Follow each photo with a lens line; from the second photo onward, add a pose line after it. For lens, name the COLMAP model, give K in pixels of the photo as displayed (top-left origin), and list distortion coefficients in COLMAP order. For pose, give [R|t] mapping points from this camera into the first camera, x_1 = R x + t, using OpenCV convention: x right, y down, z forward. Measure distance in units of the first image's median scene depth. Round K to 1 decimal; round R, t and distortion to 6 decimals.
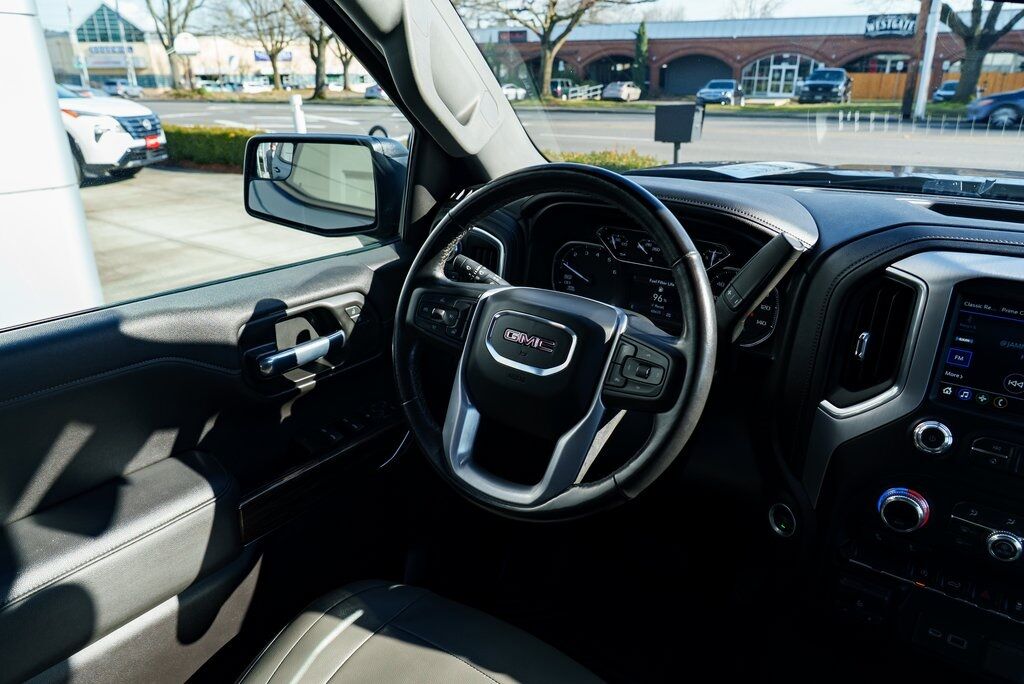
lens RADIAL K [[697.0, 0, 513.1], [0, 697.0, 347.0], [0, 0, 1]] dist [-0.028335, 0.013713]
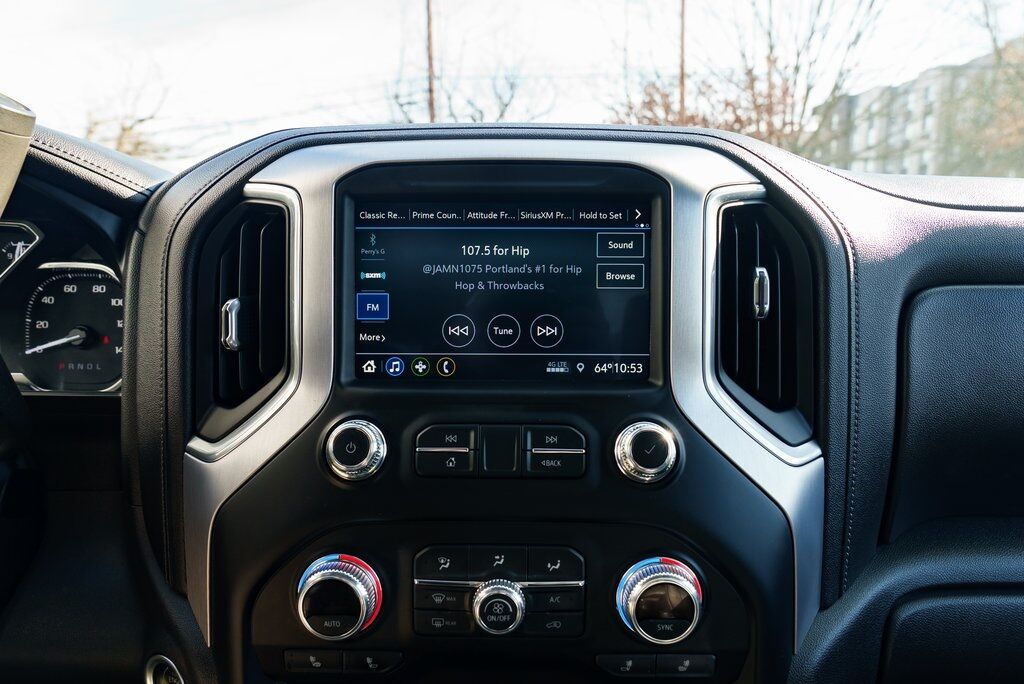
lens RADIAL K [[697.0, 0, 517.5], [0, 697.0, 342.8], [0, 0, 1]] dist [-0.028335, 0.013713]
pose [[0.824108, -0.098050, 0.557882, 0.263034], [0.216267, 0.964757, -0.149911, 0.103582], [-0.523522, 0.244194, 0.816268, 0.289875]]
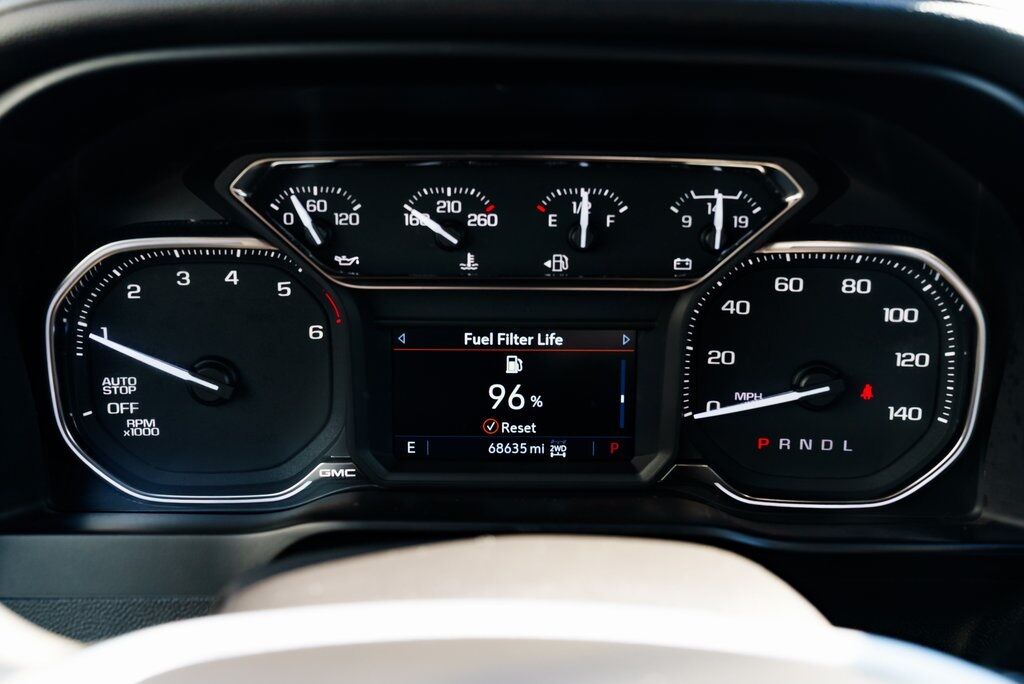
lens RADIAL K [[1133.3, 0, 515.4], [0, 1133.3, 338.0], [0, 0, 1]] dist [0.011957, 0.000000]
pose [[0.825093, -0.197758, 0.529257, -0.014750], [0.218218, 0.975596, 0.024339, -0.096381], [-0.521155, 0.095411, 0.848112, 0.586740]]
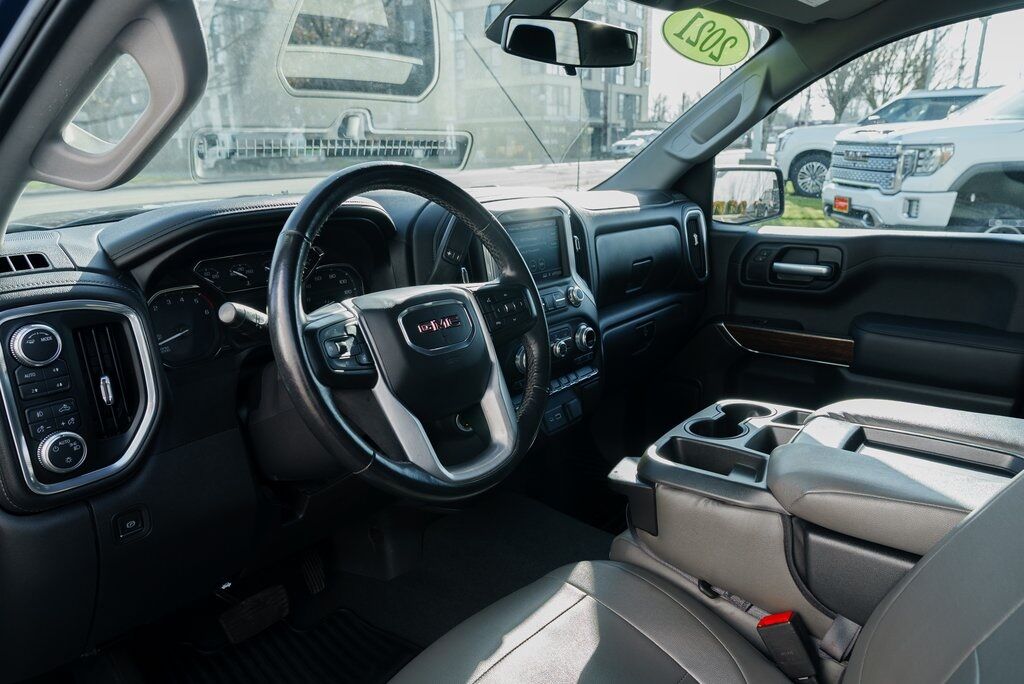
lens RADIAL K [[697.0, 0, 508.8], [0, 697.0, 338.6], [0, 0, 1]] dist [-0.028335, 0.013713]
pose [[0.064667, -0.263871, 0.962388, -0.658889], [0.383149, 0.897053, 0.220212, -0.120648], [-0.921420, 0.354497, 0.159111, 0.503909]]
